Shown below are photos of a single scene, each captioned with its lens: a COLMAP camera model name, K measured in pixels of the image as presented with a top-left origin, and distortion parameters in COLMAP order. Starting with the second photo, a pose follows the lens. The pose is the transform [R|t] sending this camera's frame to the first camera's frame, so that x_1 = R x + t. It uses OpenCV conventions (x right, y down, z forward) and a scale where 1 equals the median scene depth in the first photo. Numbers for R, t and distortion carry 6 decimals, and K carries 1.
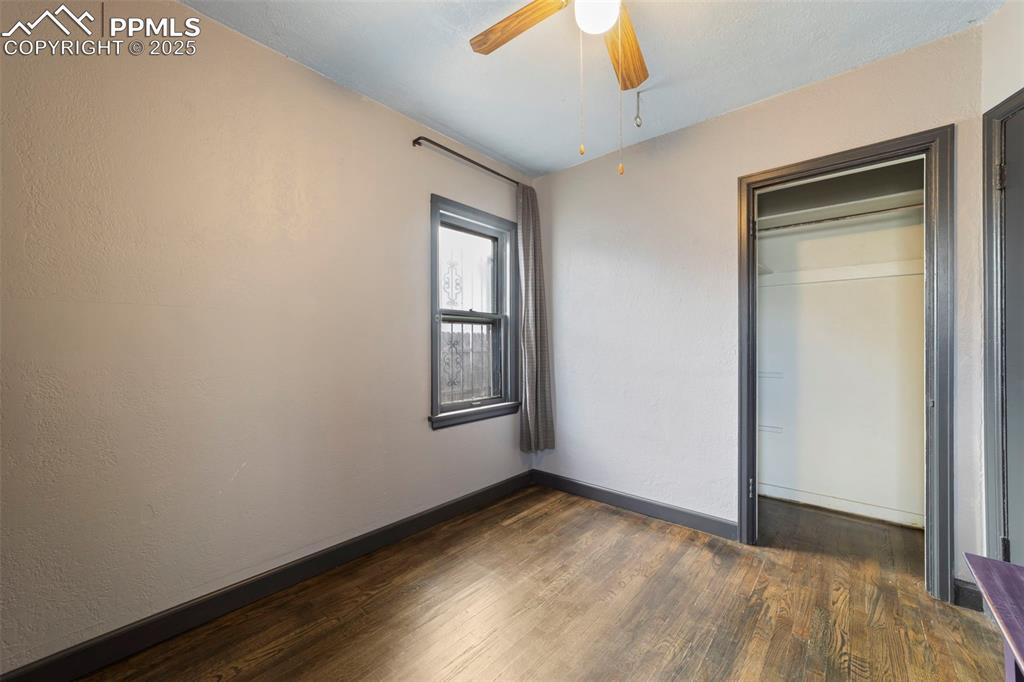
lens RADIAL K [[396.2, 0, 517.9], [0, 396.2, 338.5], [0, 0, 1]] dist [-0.000503, 0.001360]
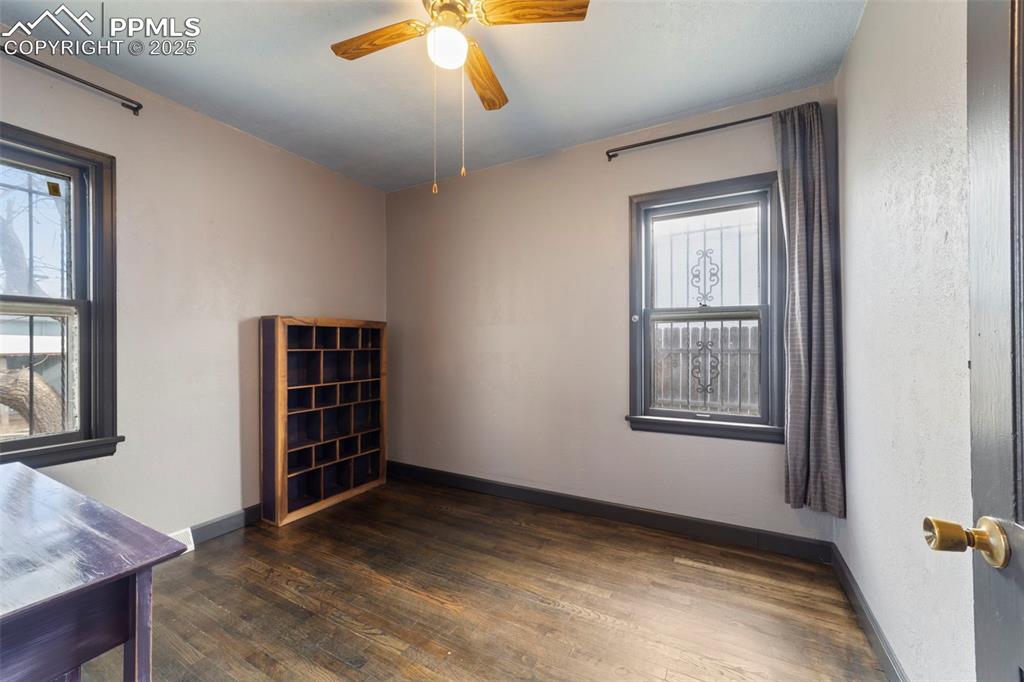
lens RADIAL K [[396.2, 0, 519.0], [0, 396.2, 345.1], [0, 0, 1]] dist [-0.000503, 0.001360]
pose [[0.229026, 0.002981, -0.973416, 0.653334], [0.016805, 0.999834, 0.007016, 0.001008], [0.973275, -0.017965, 0.228938, 0.452990]]
